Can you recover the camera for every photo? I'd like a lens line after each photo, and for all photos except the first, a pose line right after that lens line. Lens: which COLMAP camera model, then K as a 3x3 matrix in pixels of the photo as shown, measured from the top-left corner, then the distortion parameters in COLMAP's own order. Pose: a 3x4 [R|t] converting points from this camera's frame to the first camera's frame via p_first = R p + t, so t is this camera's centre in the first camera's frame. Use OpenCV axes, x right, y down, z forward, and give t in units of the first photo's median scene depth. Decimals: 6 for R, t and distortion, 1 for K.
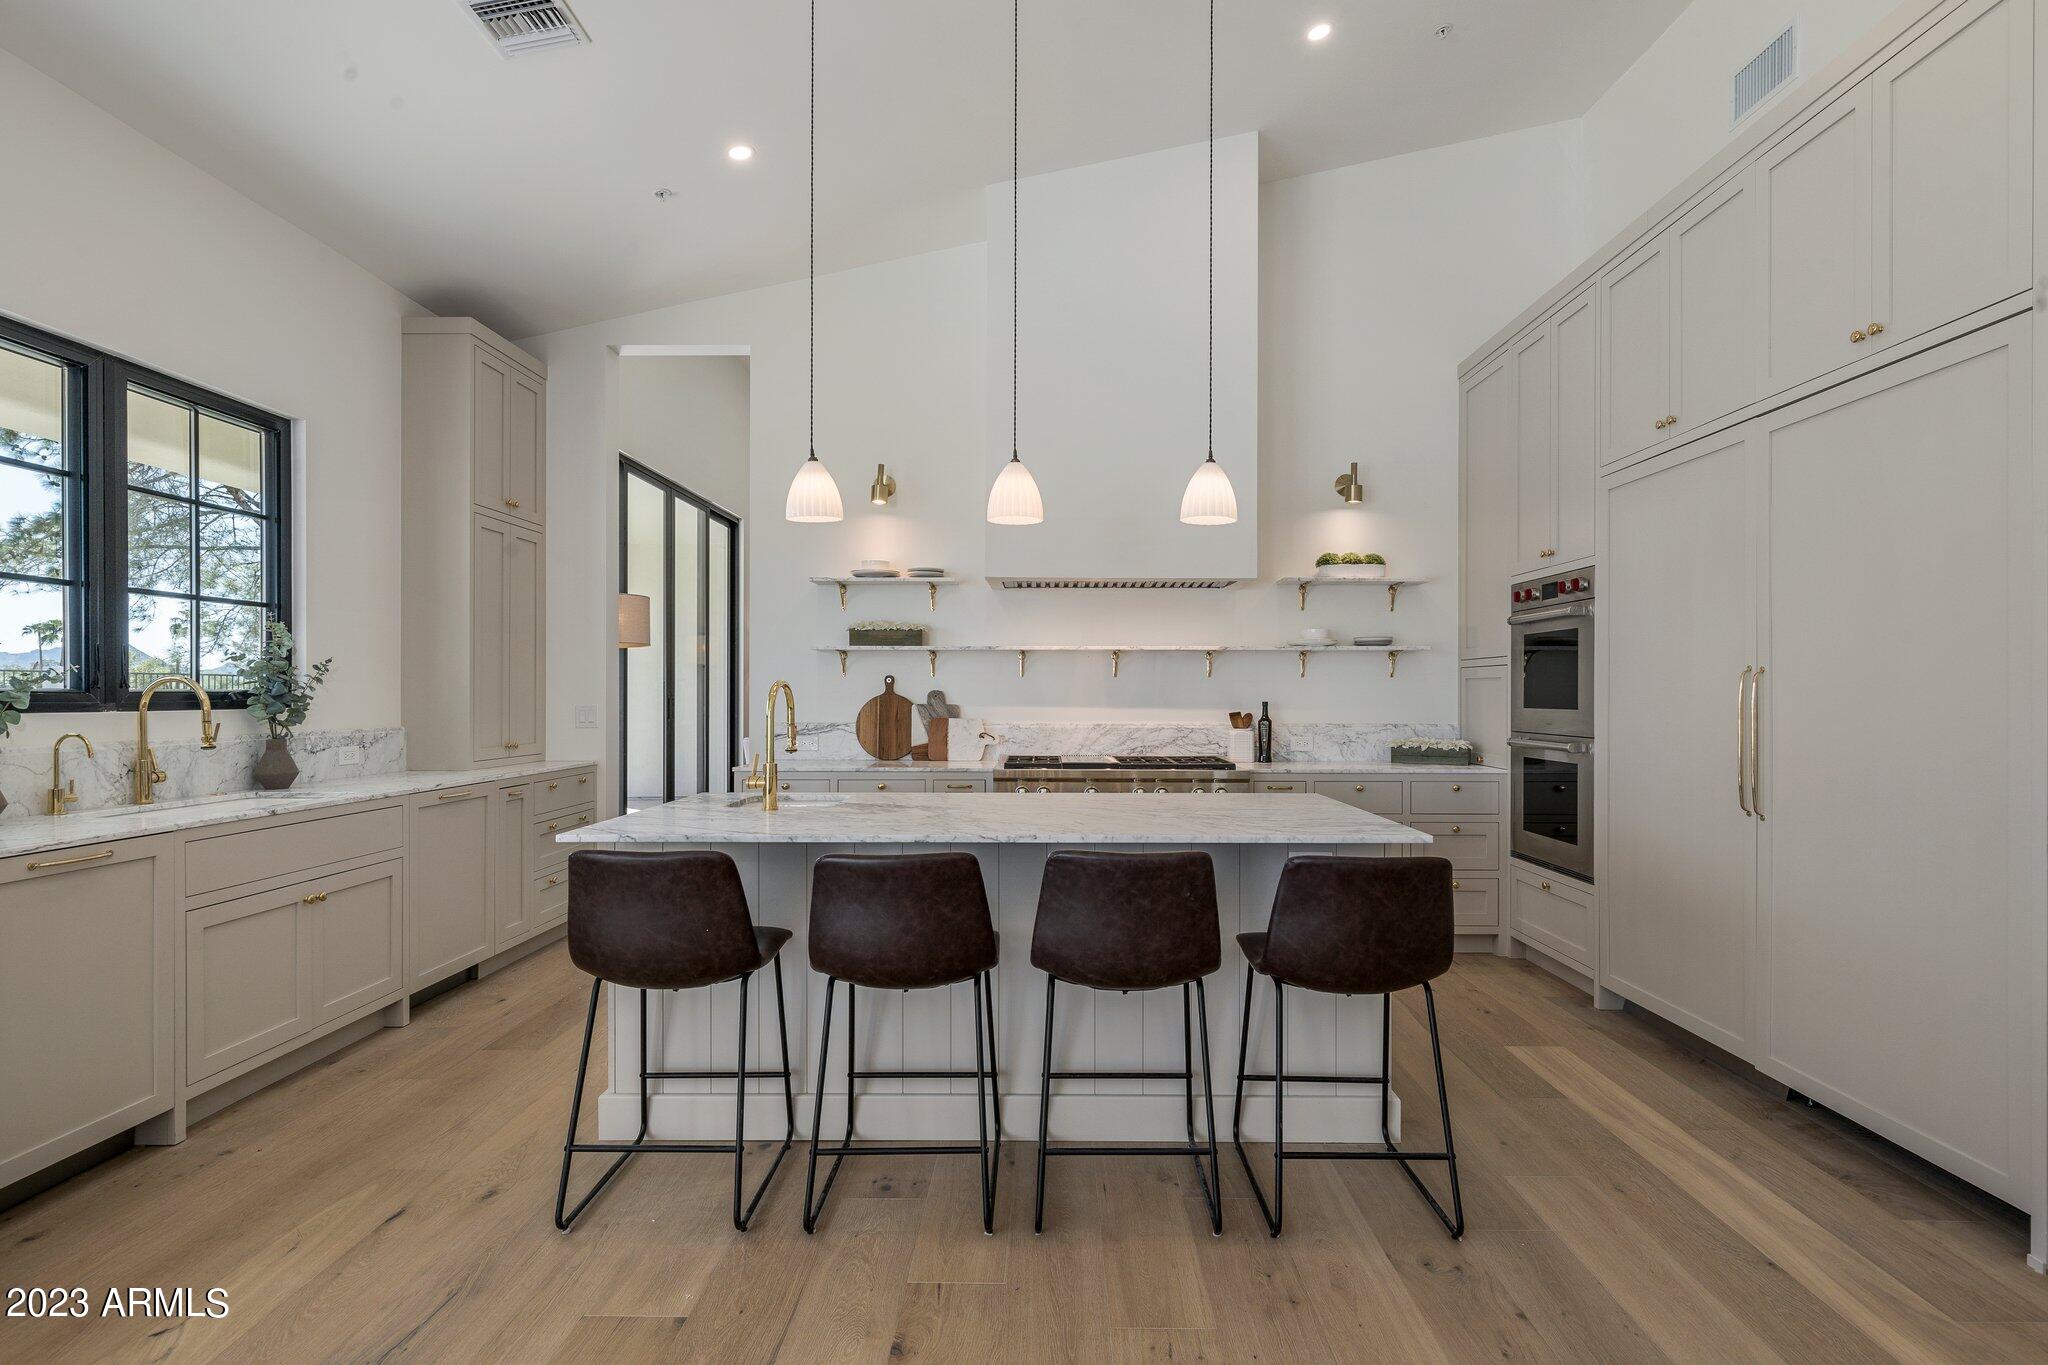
lens RADIAL K [[1020.4, 0, 1031.5], [0, 1020.4, 691.7], [0, 0, 1]] dist [0.000669, -0.000114]
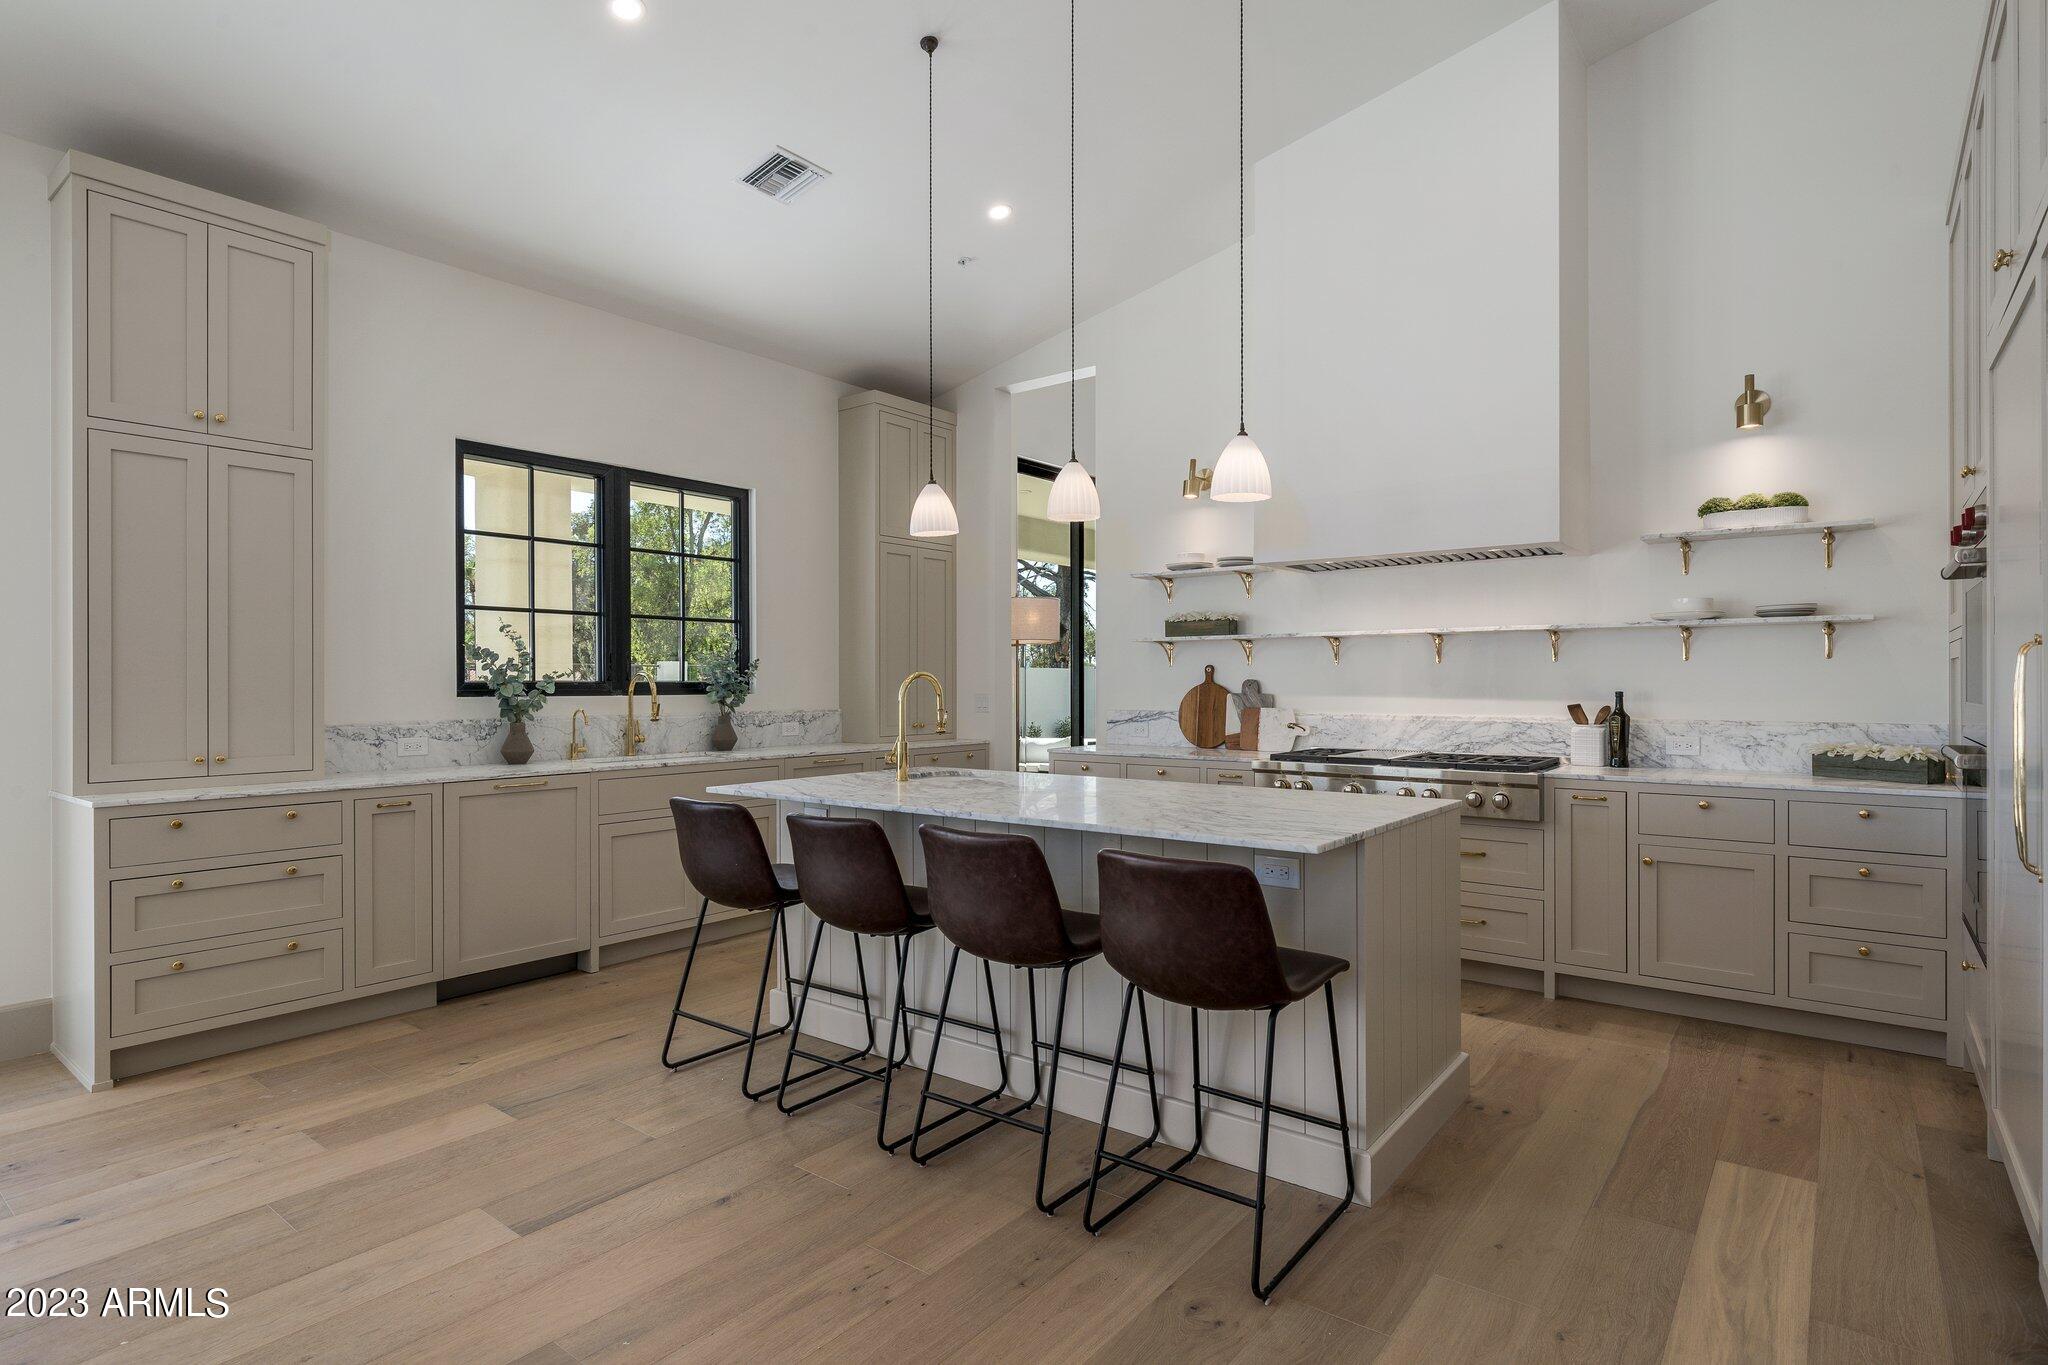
lens RADIAL K [[1035.8, 0, 1038.9], [0, 1035.8, 678.1], [0, 0, 1]] dist [0.001883, -0.000219]
pose [[0.802351, -0.005256, -0.596829, 0.350697], [0.003545, 0.999986, -0.004040, 0.000789], [0.596842, 0.001126, 0.802358, 0.073223]]
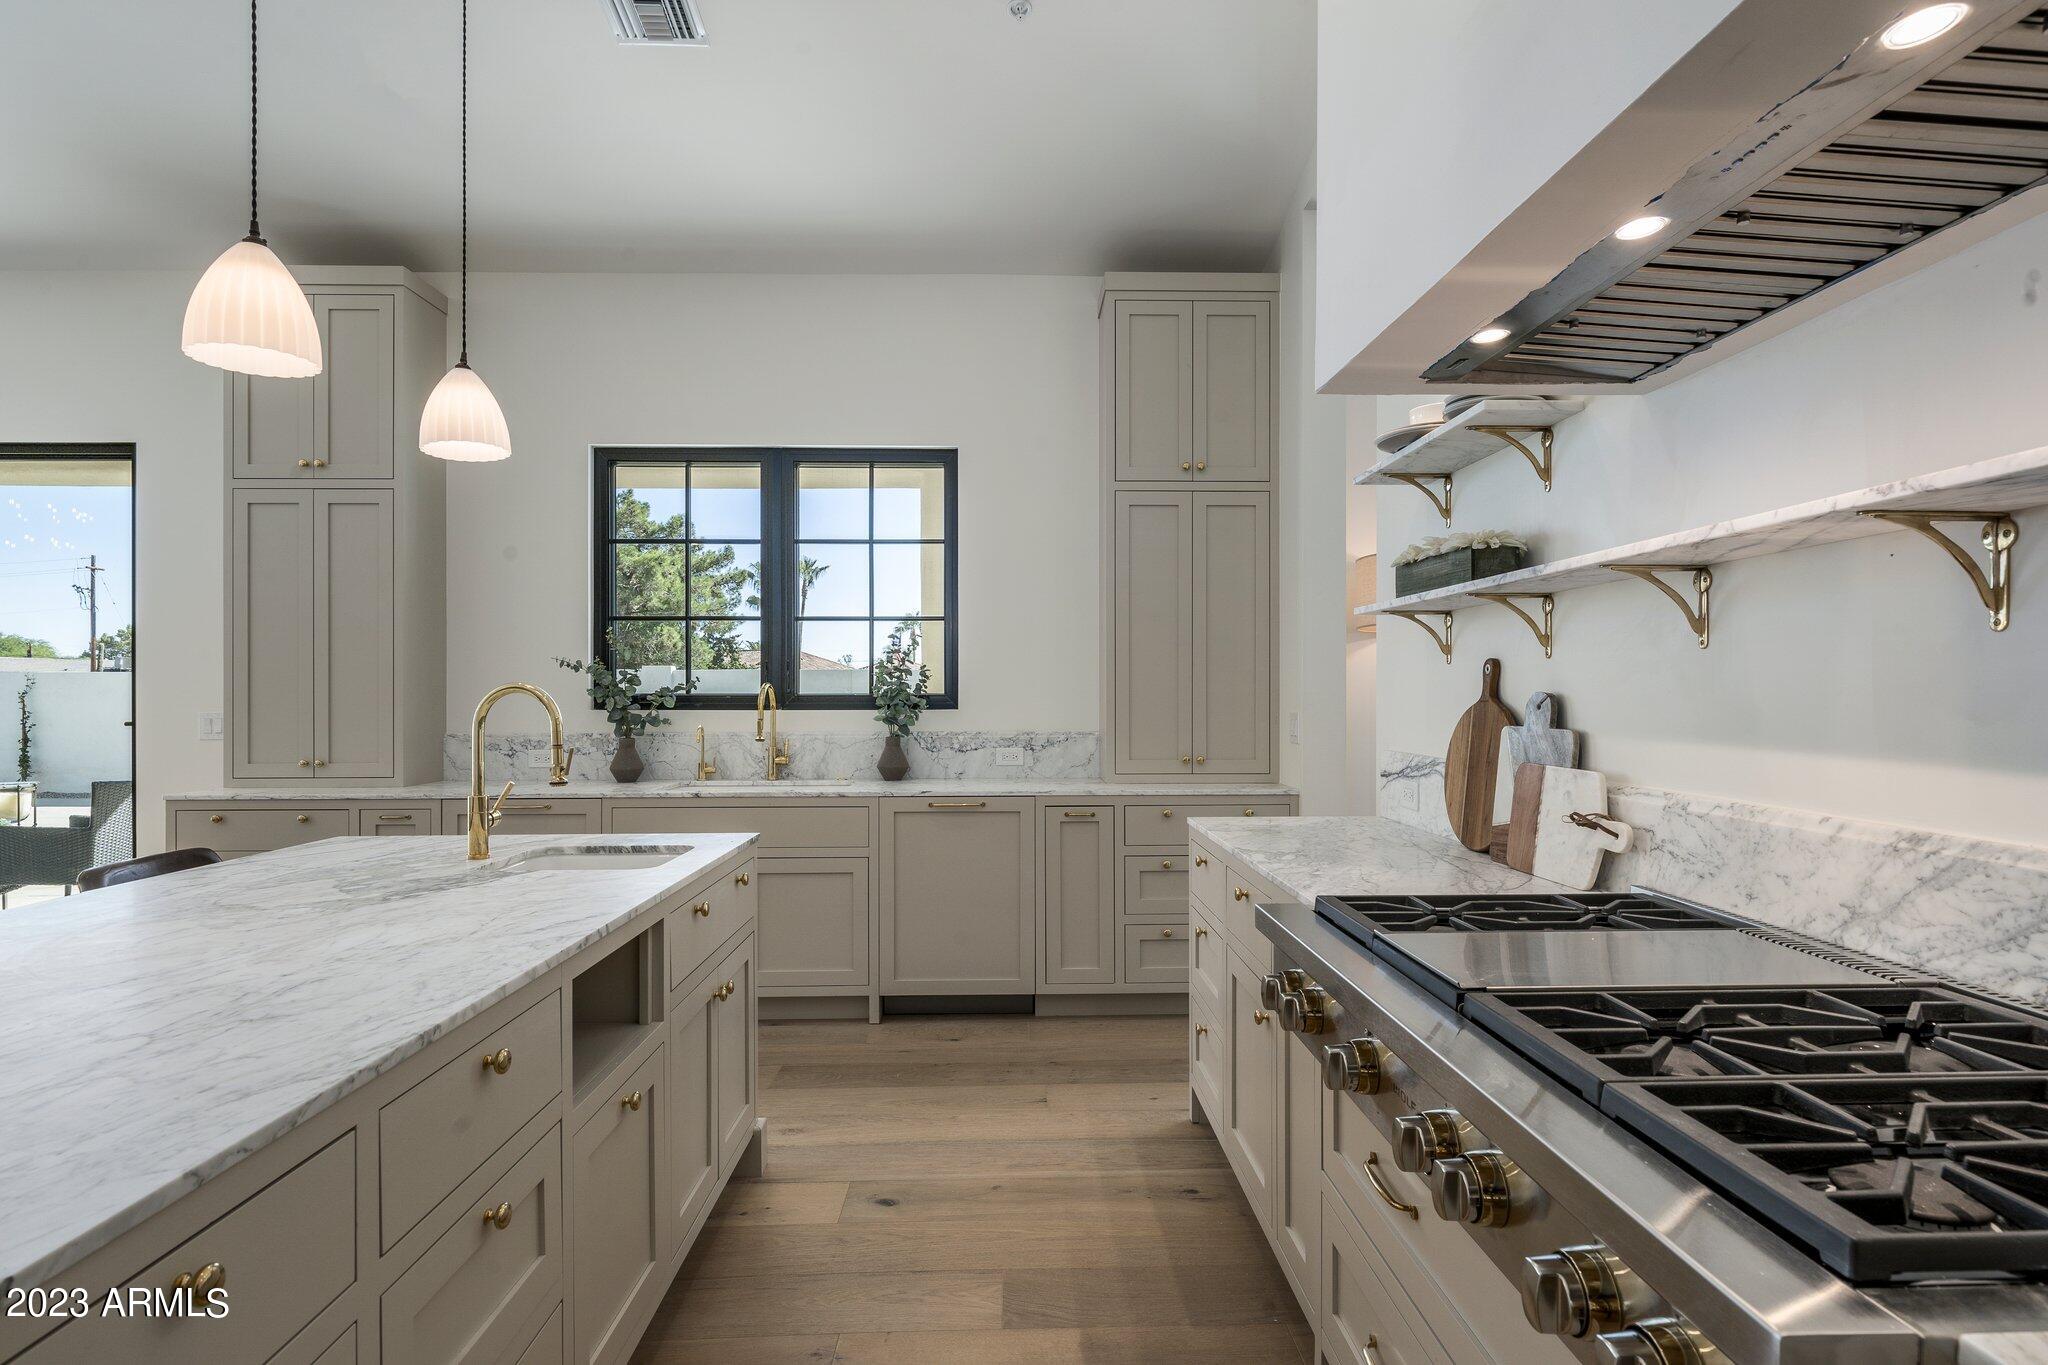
lens RADIAL K [[1020.4, 0, 1031.5], [0, 1020.4, 691.7], [0, 0, 1]] dist [0.000669, -0.000114]
pose [[0.049078, -0.001190, -0.998794, 0.298982], [0.002982, 0.999995, -0.001045, -0.001746], [0.998791, -0.002927, 0.049081, 0.805458]]
